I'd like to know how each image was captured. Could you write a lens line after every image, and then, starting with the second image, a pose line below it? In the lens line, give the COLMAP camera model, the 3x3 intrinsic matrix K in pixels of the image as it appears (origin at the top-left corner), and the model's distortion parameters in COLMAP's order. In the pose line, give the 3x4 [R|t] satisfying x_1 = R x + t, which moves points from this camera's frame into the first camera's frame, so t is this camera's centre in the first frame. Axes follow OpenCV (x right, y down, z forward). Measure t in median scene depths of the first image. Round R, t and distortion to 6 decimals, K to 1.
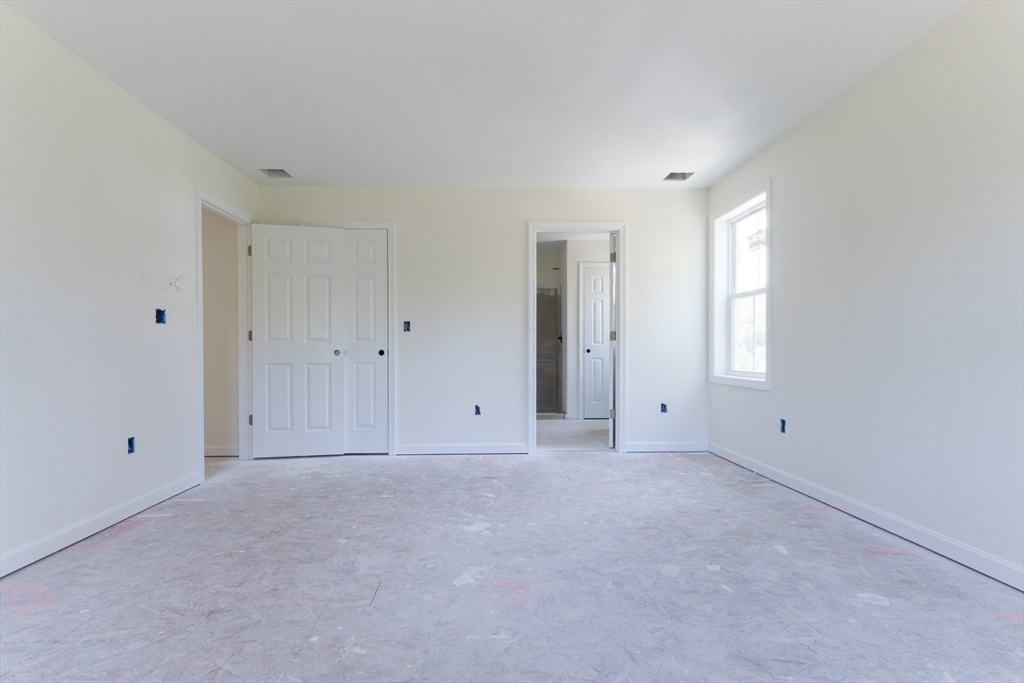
lens RADIAL K [[497.1, 0, 504.0], [0, 497.1, 355.8], [0, 0, 1]] dist [0.002080, -0.000094]
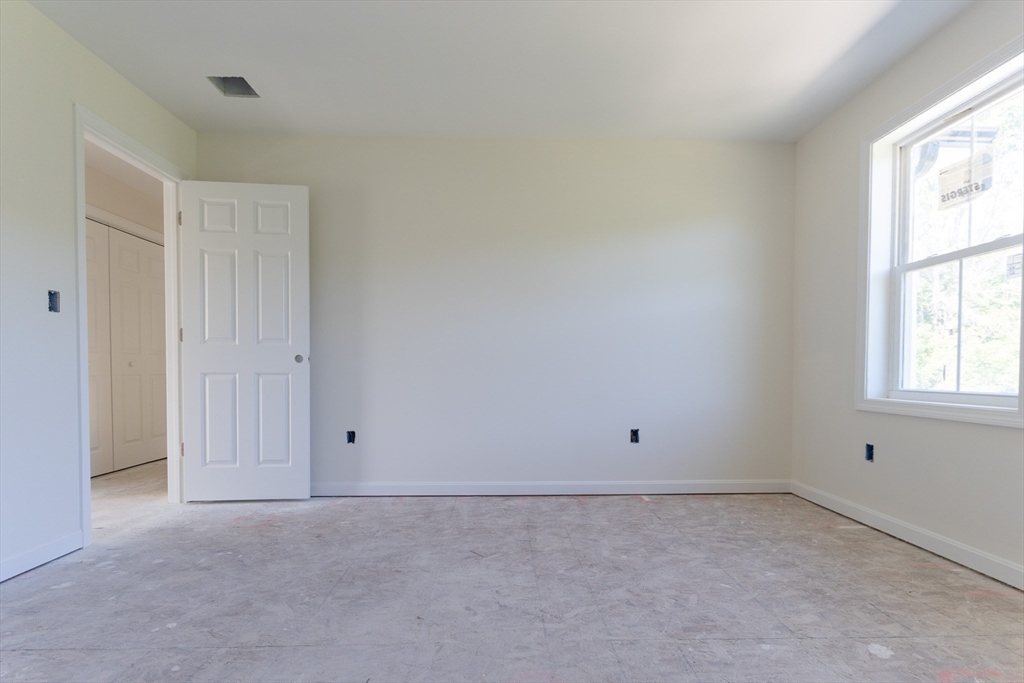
lens RADIAL K [[509.7, 0, 527.5], [0, 509.7, 383.0], [0, 0, 1]] dist [0.000782, 0.000197]
pose [[0.999710, -0.020696, 0.012296, -0.011144], [0.020481, 0.999639, 0.017386, 0.000229], [-0.012652, -0.017129, 0.999773, 0.524100]]
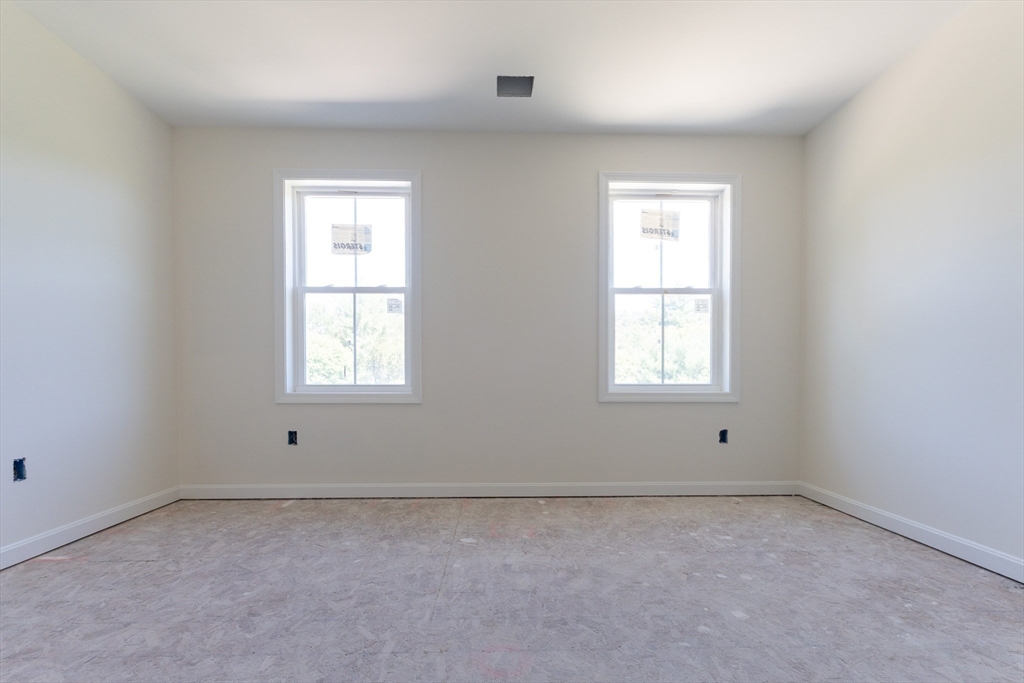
lens RADIAL K [[500.2, 0, 509.6], [0, 500.2, 378.5], [0, 0, 1]] dist [0.002726, -0.000231]
pose [[0.008909, -0.028347, 0.999558, -0.434075], [0.011031, 0.999540, 0.028248, 0.001204], [-0.999899, 0.010774, 0.009218, 0.926606]]
